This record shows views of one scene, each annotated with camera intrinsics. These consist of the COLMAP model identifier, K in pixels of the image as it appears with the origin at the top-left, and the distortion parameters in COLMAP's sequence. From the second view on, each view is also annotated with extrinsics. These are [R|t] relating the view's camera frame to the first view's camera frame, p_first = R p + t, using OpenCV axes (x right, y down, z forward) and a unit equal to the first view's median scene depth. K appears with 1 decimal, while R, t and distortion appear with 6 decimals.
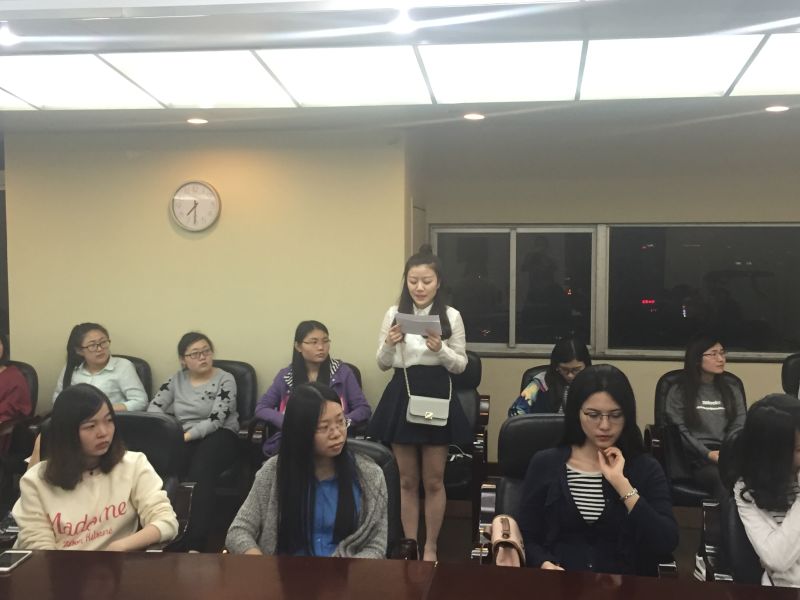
lens RADIAL K [[920.2, 0, 400.0], [0, 920.2, 300.0], [0, 0, 1]] dist [0.085466, -0.012054]
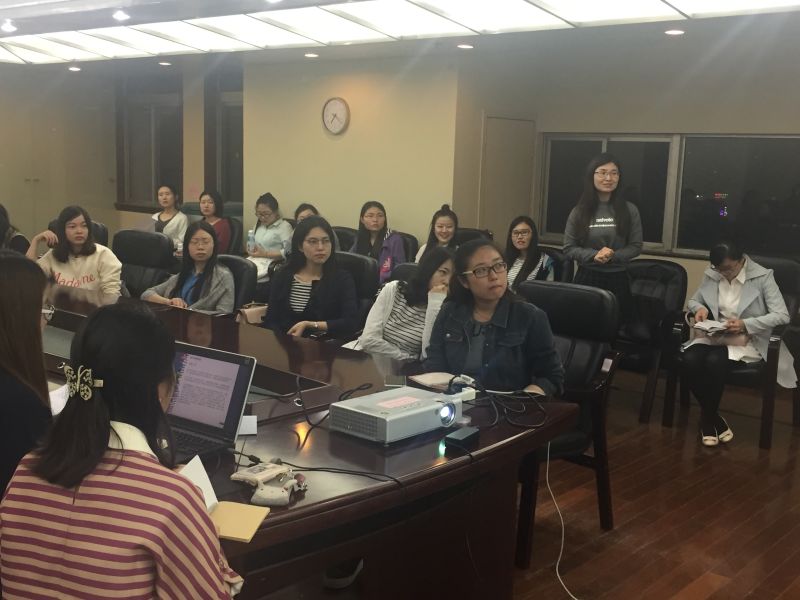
lens RADIAL K [[922.7, 0, 400.0], [0, 922.7, 300.0], [0, 0, 1]] dist [0.063331, -0.022422]
pose [[0.842743, 0.108885, -0.527189, 0.632651], [-0.060569, 0.992291, 0.108125, 0.017032], [0.534898, -0.059190, 0.842841, -0.142030]]
